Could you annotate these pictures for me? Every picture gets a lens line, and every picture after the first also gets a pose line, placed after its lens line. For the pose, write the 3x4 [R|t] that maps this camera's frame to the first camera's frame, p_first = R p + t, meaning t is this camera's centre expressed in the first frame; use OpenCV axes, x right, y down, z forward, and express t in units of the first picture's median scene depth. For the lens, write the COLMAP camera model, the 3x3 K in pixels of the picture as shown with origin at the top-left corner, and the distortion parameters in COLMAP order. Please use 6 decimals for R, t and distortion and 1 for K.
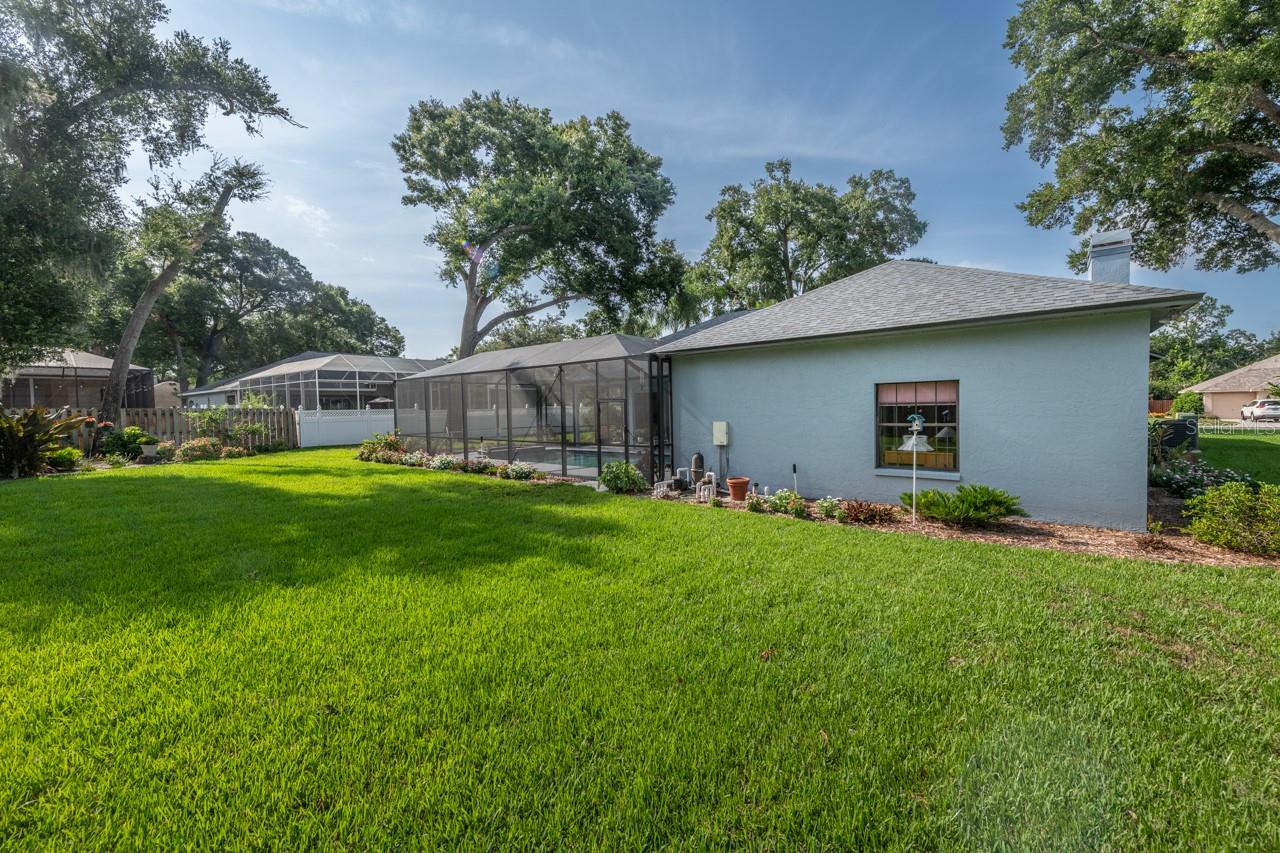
lens RADIAL K [[520.4, 0, 640.5], [0, 520.4, 414.7], [0, 0, 1]] dist [0.001336, -0.000094]
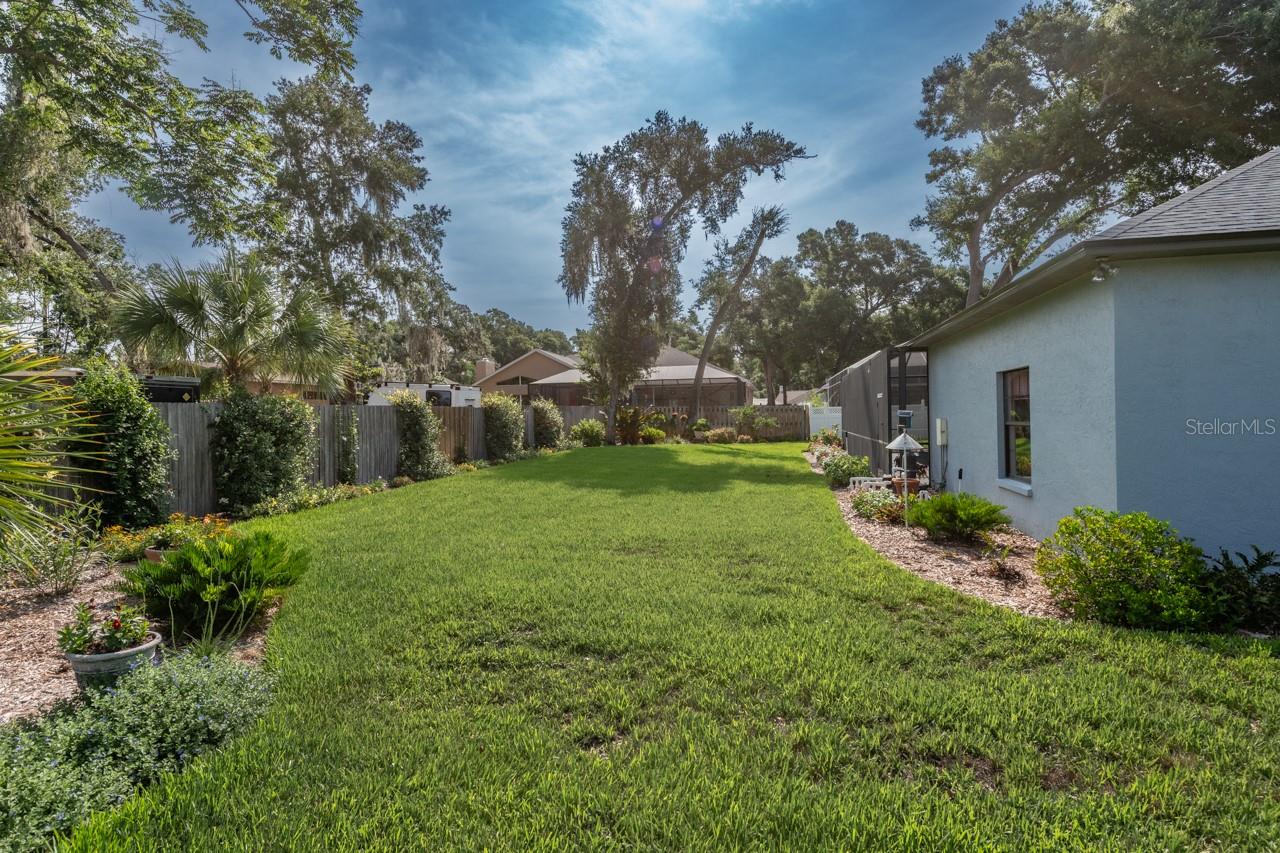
lens RADIAL K [[740.5, 0, 637.7], [0, 740.5, 400.2], [0, 0, 1]] dist [0.002712, 0.000071]
pose [[0.392493, -0.012498, -0.919670, 0.735930], [-0.000432, 0.999905, -0.013772, -0.000245], [0.919755, 0.005803, 0.392450, 0.018713]]
